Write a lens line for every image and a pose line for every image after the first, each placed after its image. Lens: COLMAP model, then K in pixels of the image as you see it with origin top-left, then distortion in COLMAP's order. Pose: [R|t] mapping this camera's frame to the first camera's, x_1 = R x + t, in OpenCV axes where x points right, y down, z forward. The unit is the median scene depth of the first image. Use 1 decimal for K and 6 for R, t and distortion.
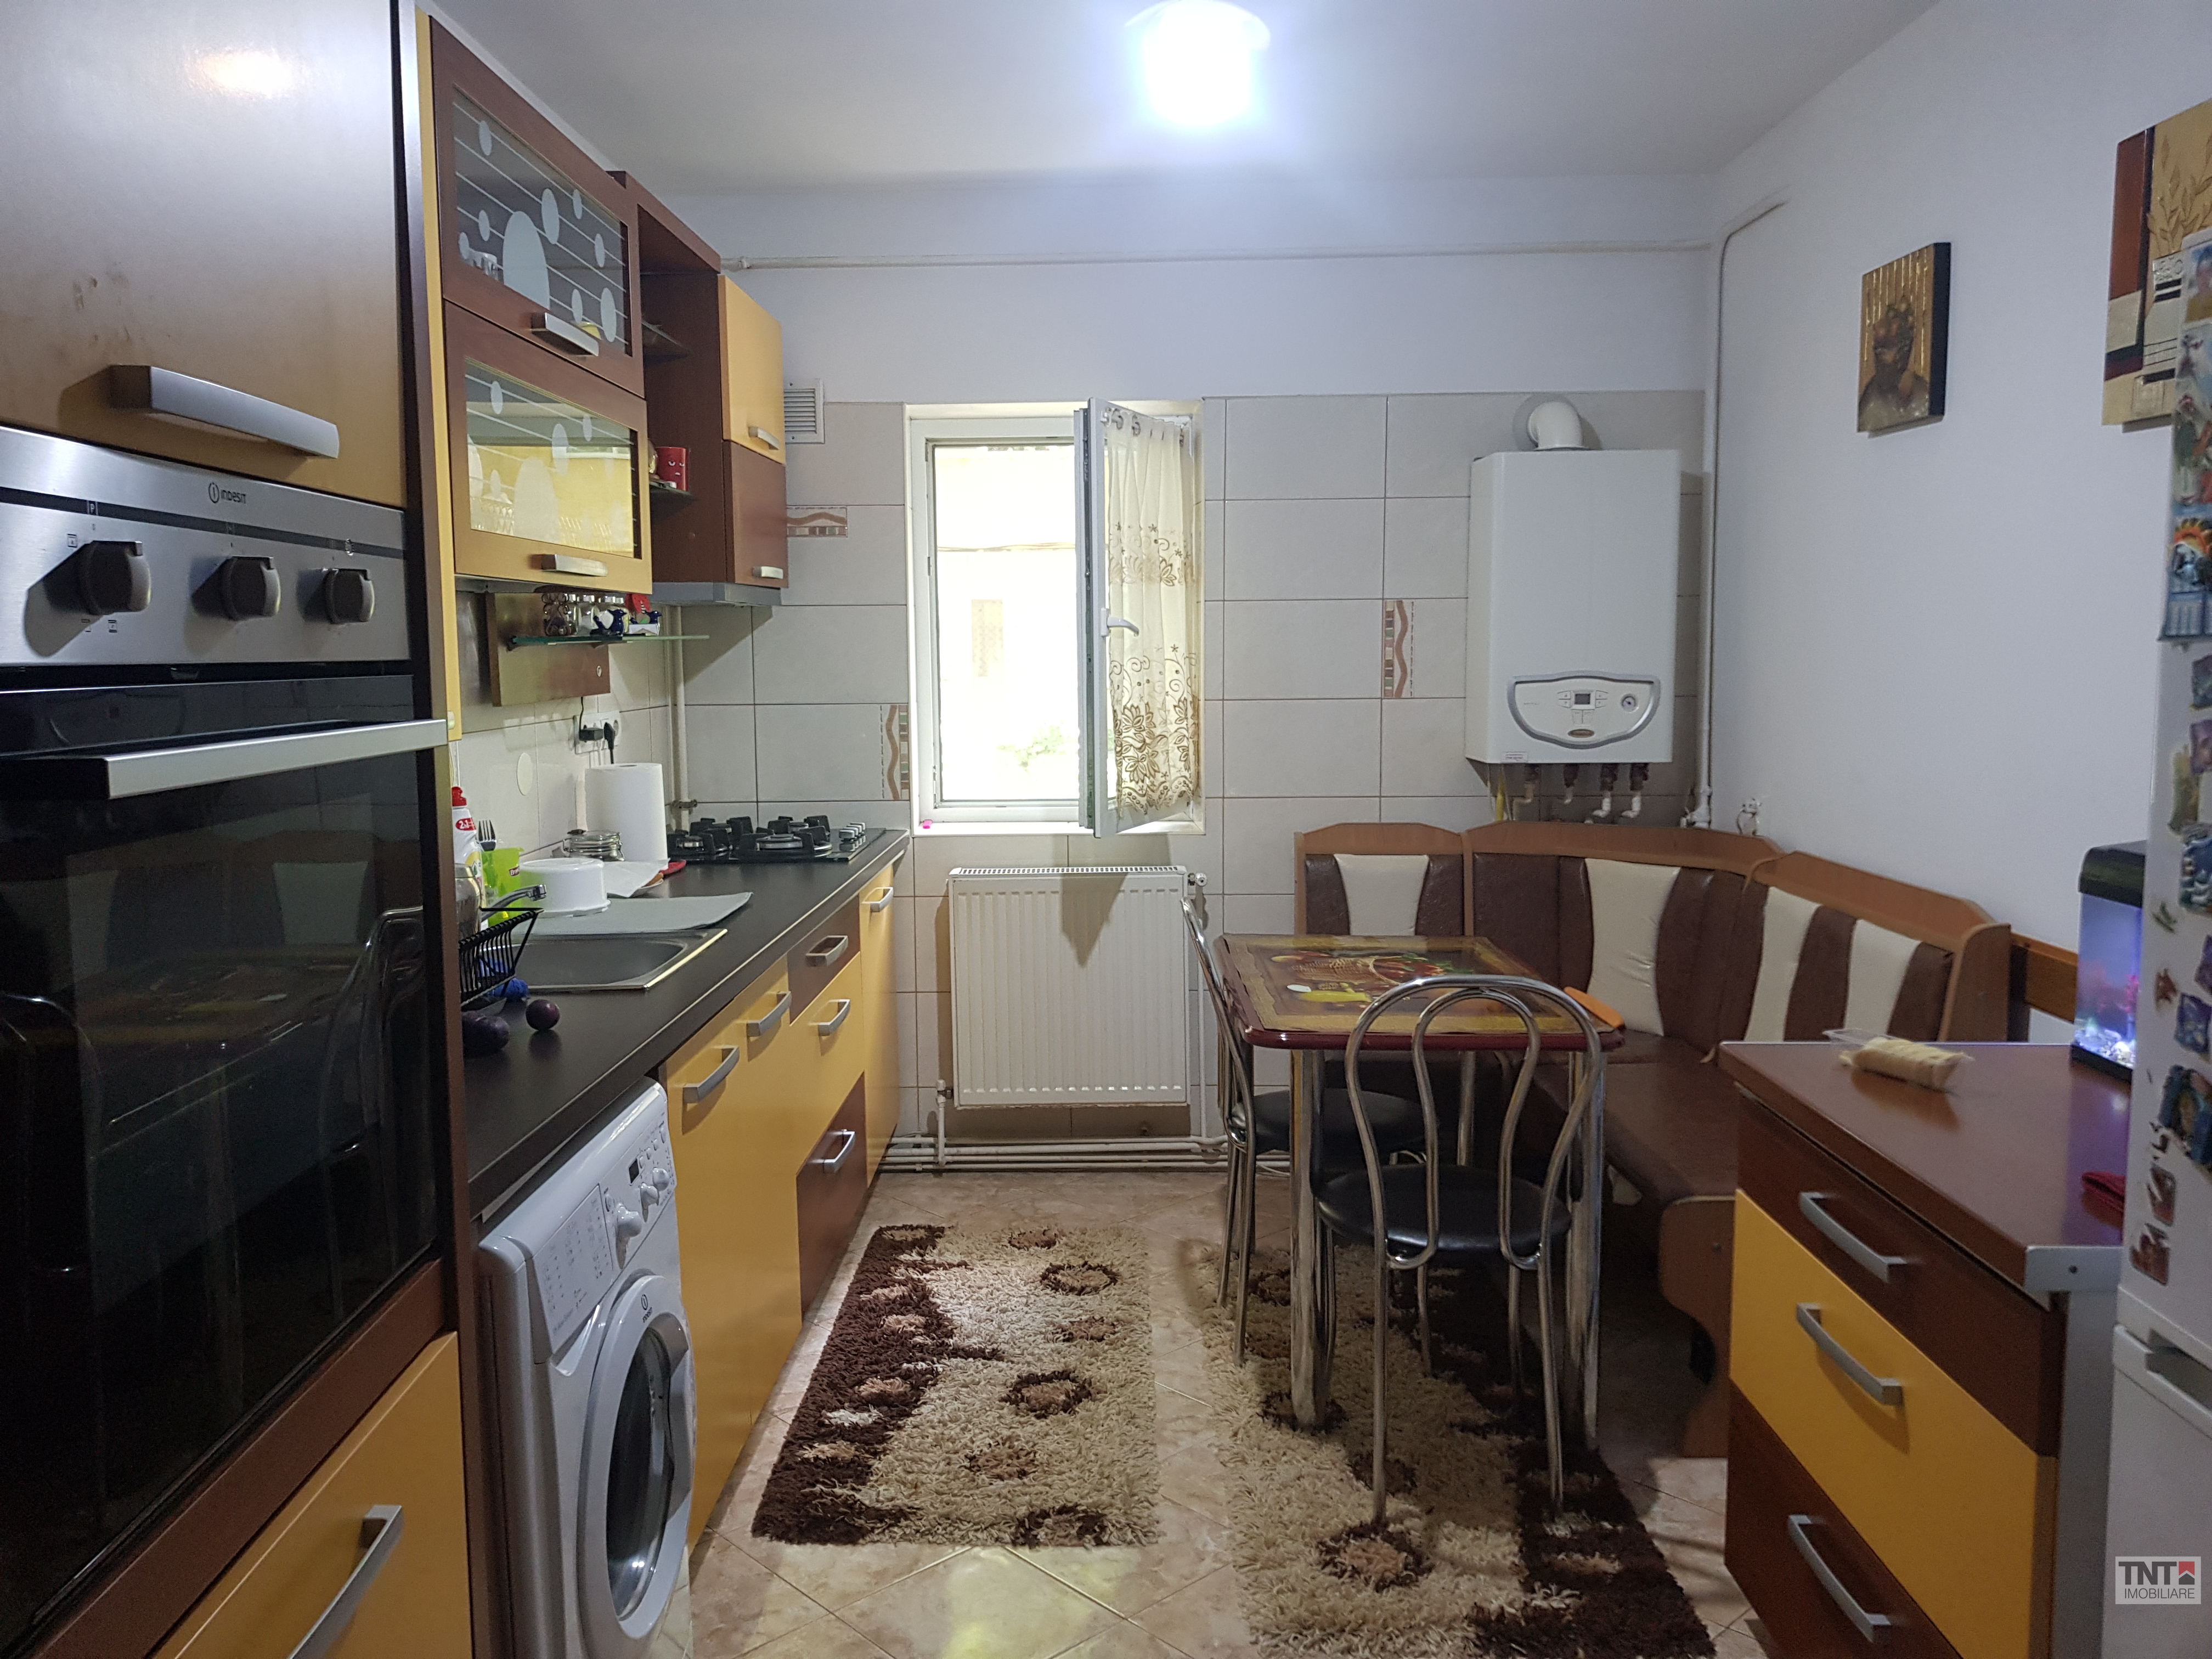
lens RADIAL K [[1924.0, 0, 1054.7], [0, 1924.0, 760.3], [0, 0, 1]] dist [0.095102, -0.211769]
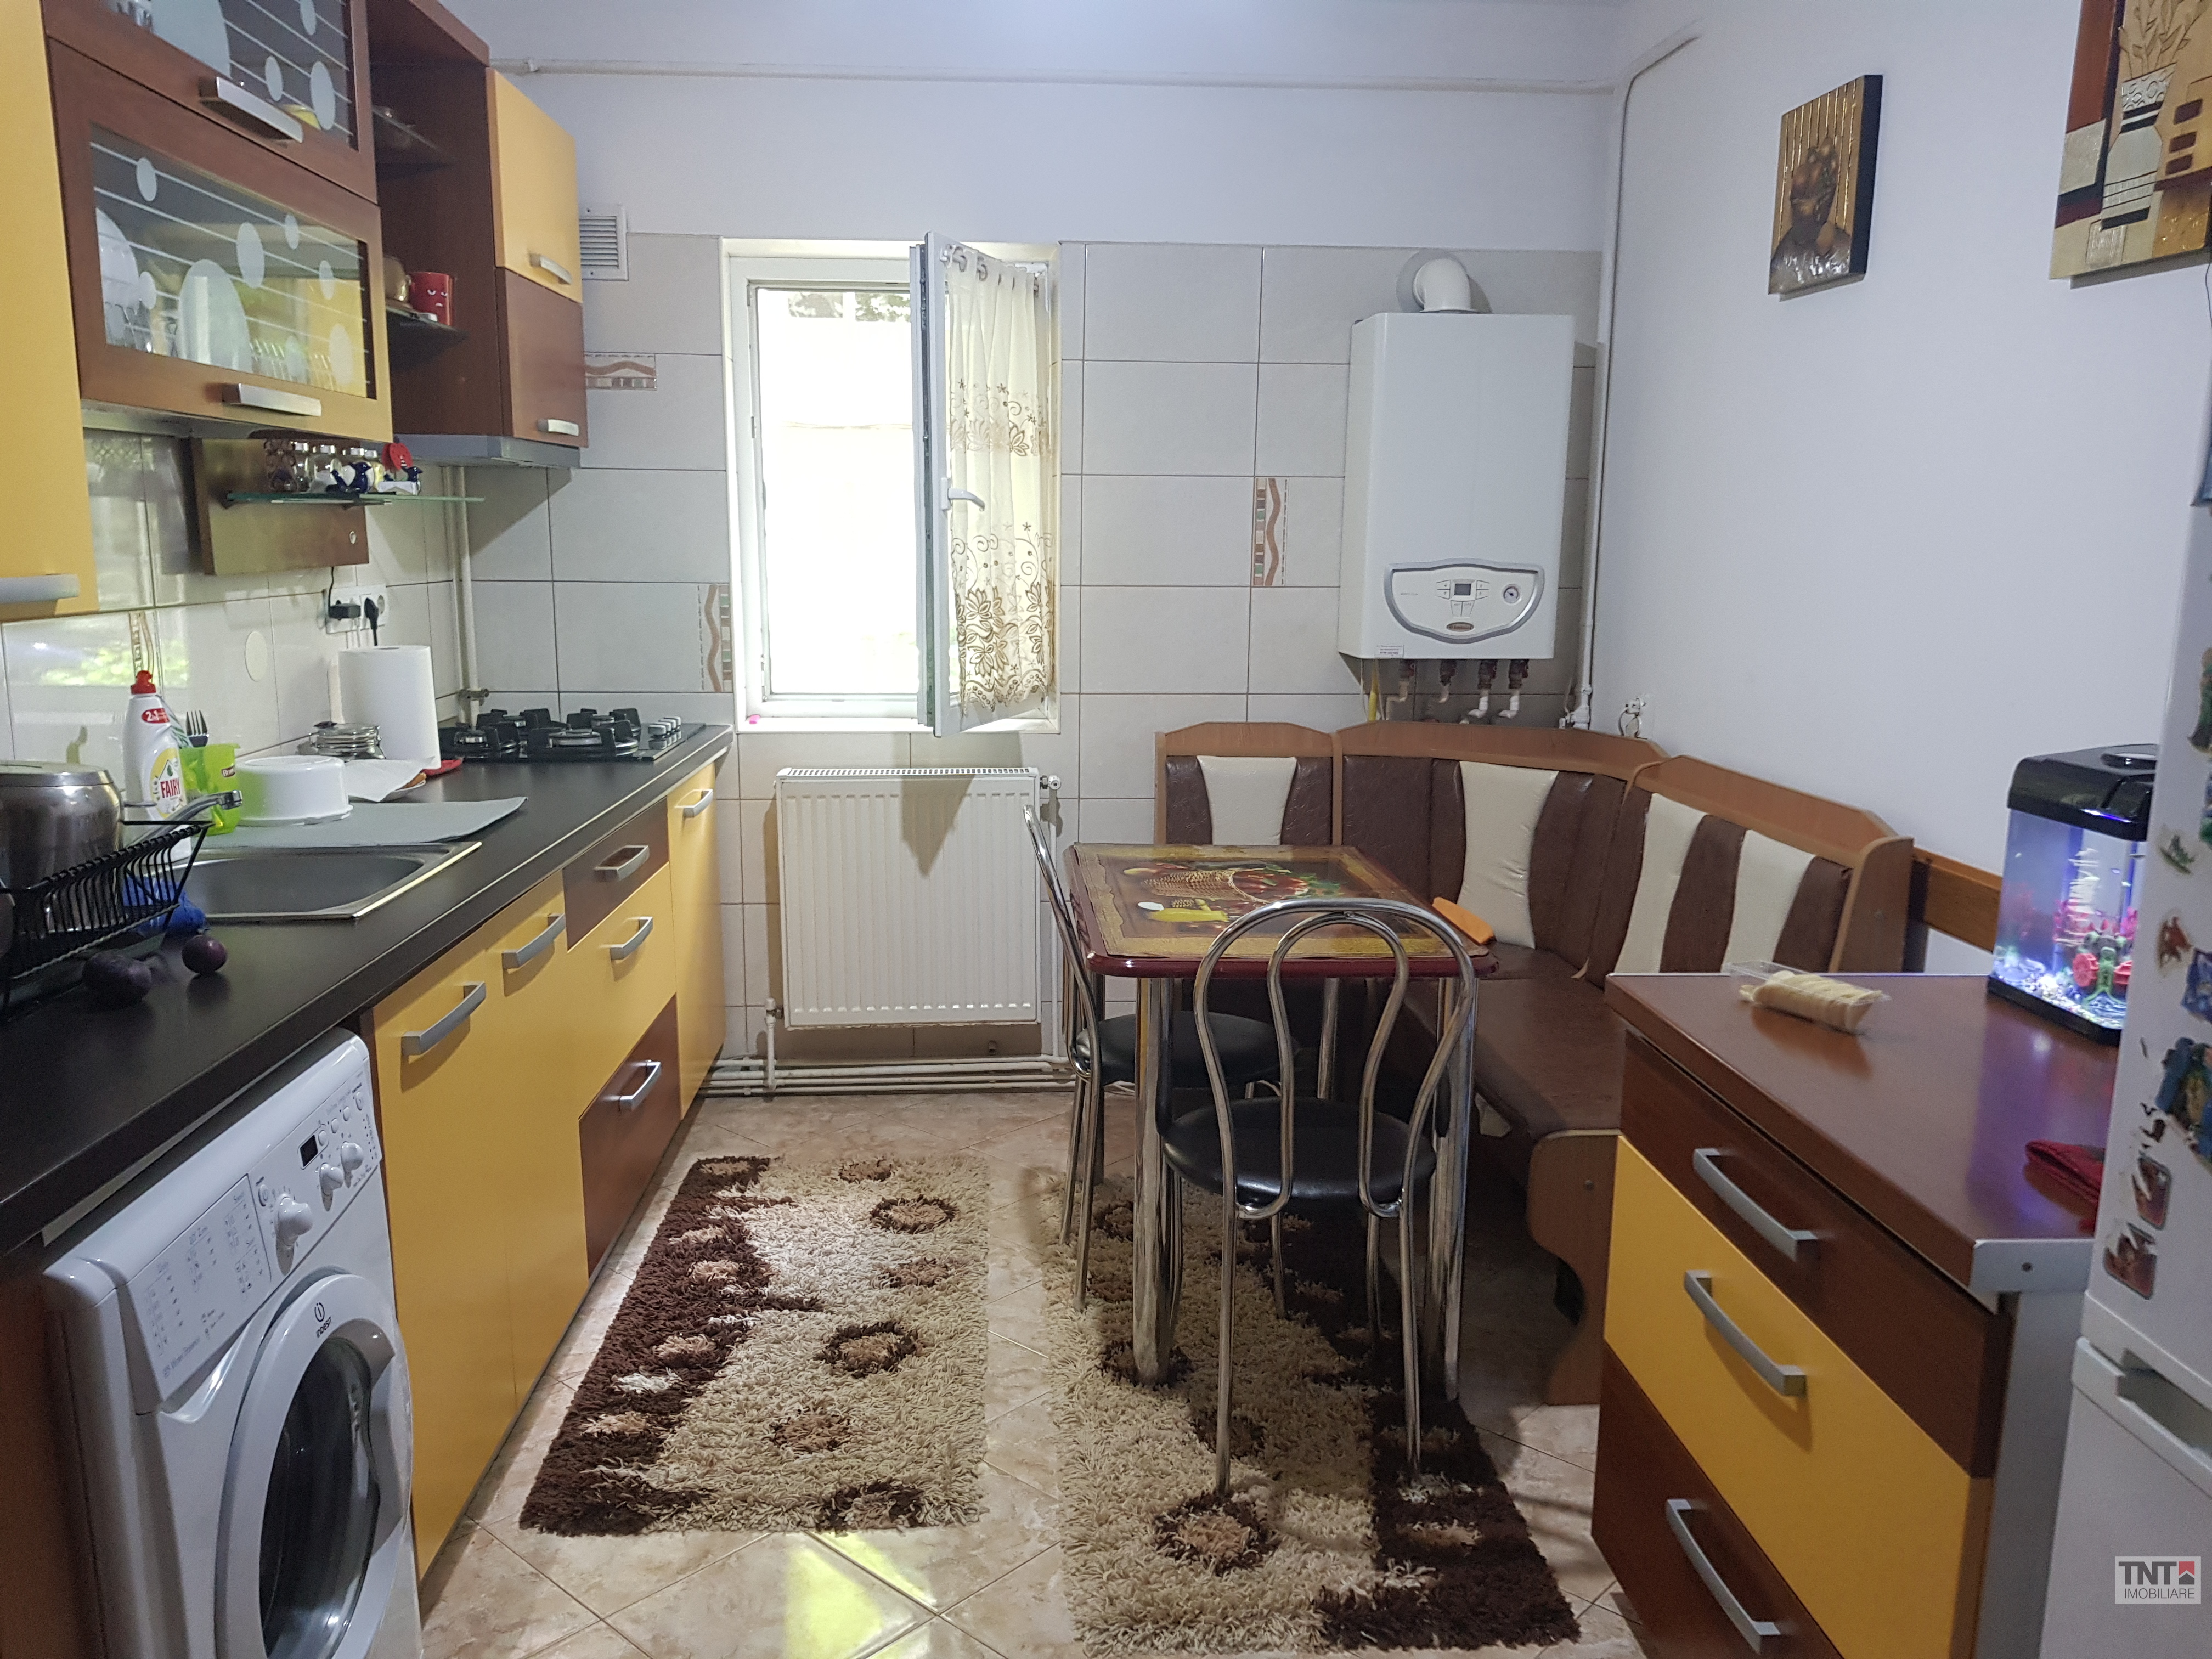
lens RADIAL K [[1853.4, 0, 1160.1], [0, 1853.4, 872.4], [0, 0, 1]] dist [0.092160, -0.174326]
pose [[0.993633, -0.001959, 0.112646, 0.033399], [-0.011172, 0.993207, 0.115819, 0.001729], [-0.112107, -0.116340, 0.986862, 0.143760]]
